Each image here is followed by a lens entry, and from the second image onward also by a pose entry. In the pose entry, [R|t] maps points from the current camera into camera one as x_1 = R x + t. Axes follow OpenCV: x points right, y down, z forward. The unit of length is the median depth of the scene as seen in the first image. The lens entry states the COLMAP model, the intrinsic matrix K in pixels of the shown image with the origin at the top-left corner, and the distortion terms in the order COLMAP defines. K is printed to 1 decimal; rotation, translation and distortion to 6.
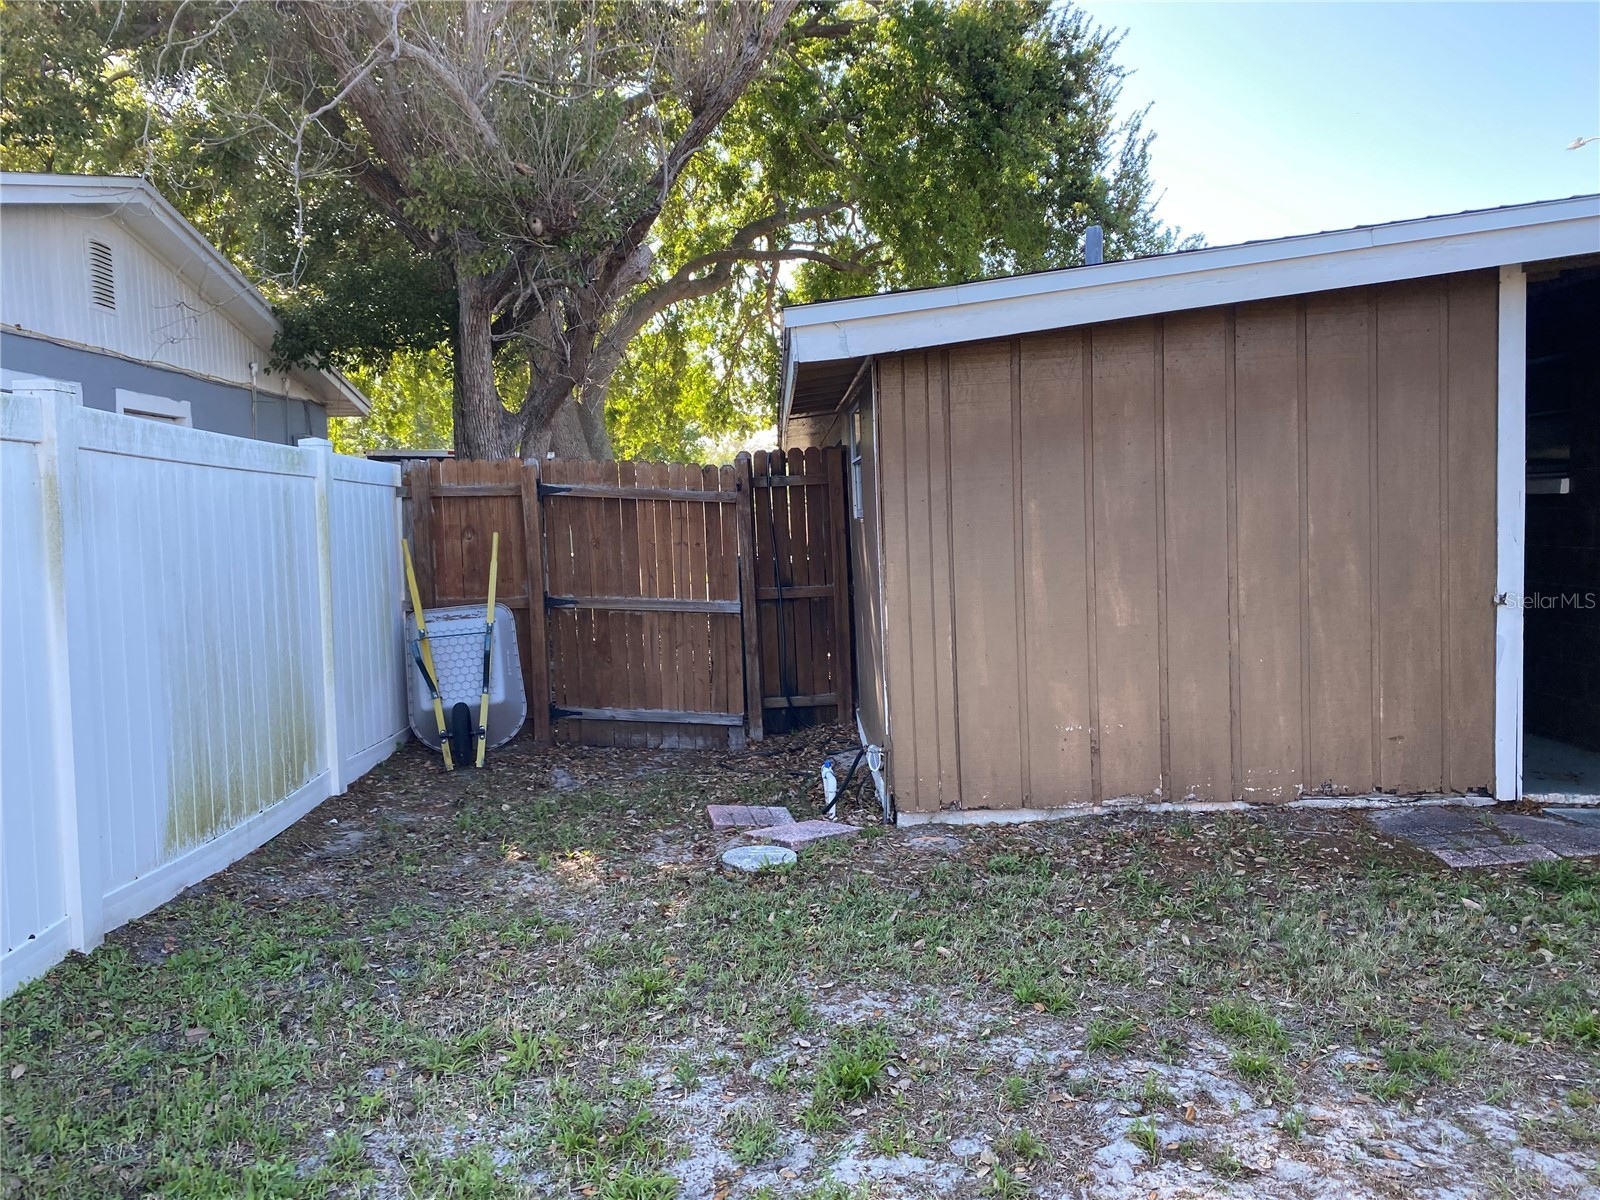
lens RADIAL K [[1221.2, 0, 800.0], [0, 1221.2, 600.0], [0, 0, 1]] dist [0.014609, -0.000422]
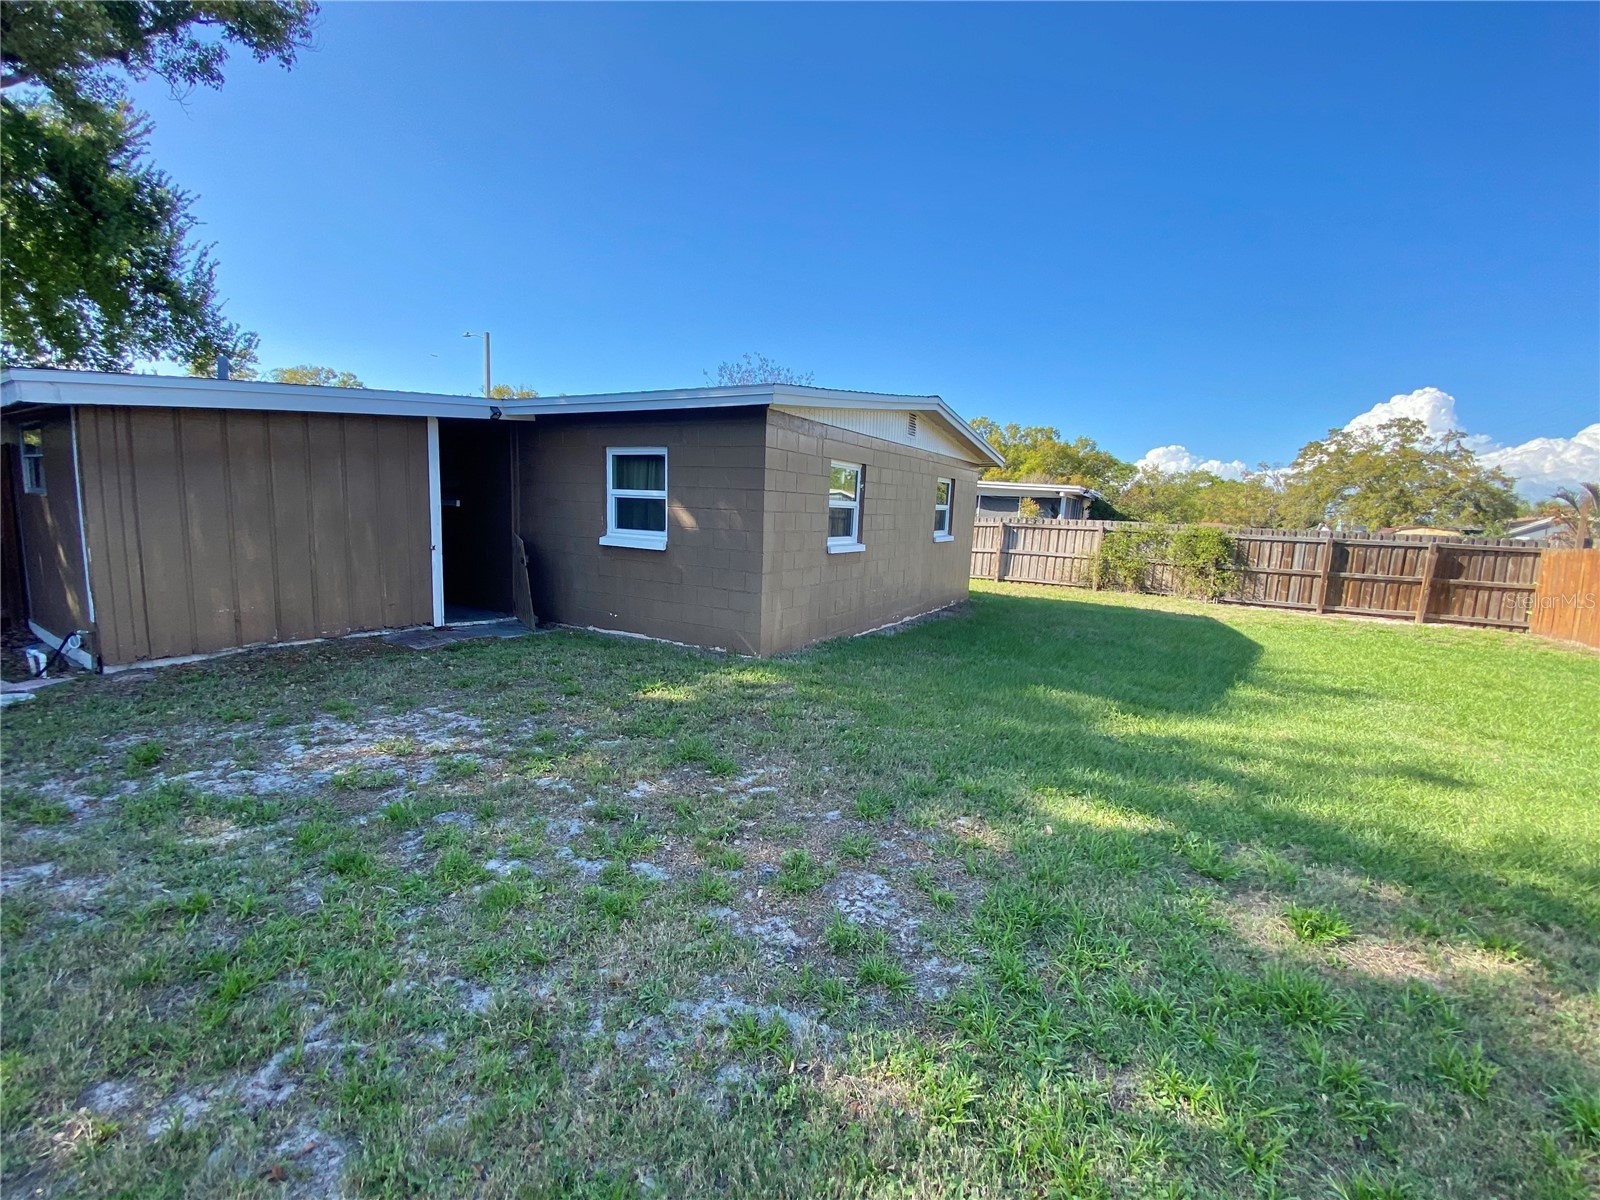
lens RADIAL K [[656.3, 0, 800.0], [0, 656.3, 600.0], [0, 0, 1]] dist [0.001893, -0.014524]
pose [[0.524830, -0.057080, 0.849291, -0.183257], [0.001697, 0.997817, 0.066014, 0.019980], [-0.851206, -0.033205, 0.523781, -0.350506]]
